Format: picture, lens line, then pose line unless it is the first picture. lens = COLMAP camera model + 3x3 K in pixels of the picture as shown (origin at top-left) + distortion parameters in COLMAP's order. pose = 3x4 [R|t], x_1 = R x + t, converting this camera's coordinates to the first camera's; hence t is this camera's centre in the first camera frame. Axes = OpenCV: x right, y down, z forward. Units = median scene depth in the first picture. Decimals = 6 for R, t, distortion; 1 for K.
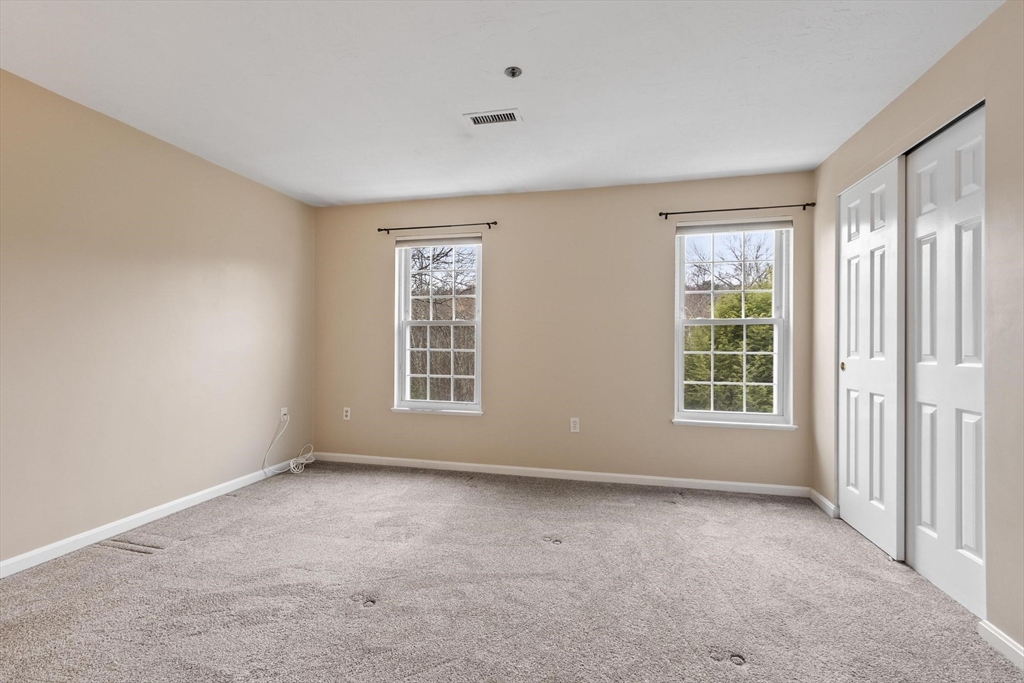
lens RADIAL K [[449.2, 0, 509.9], [0, 449.2, 343.2], [0, 0, 1]] dist [0.003428, 0.000131]
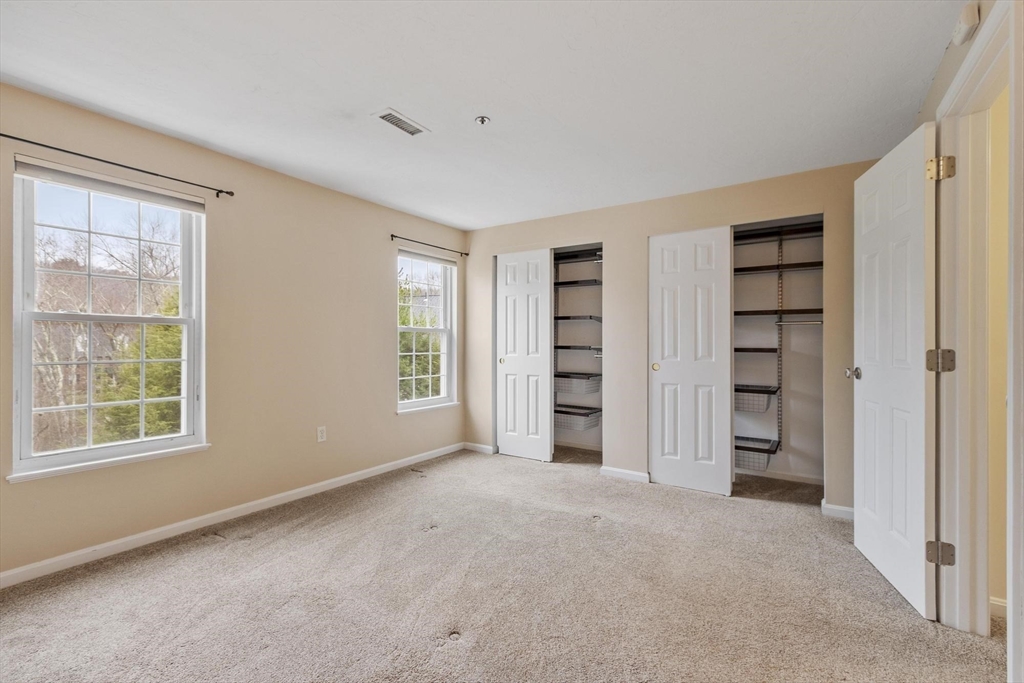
lens RADIAL K [[458.6, 0, 509.9], [0, 458.6, 337.6], [0, 0, 1]] dist [-0.000586, -0.000328]
pose [[0.337980, -0.000464, 0.941153, -0.689990], [-0.013369, 0.999897, 0.005294, -0.036327], [-0.941058, -0.014371, 0.337939, 0.322976]]
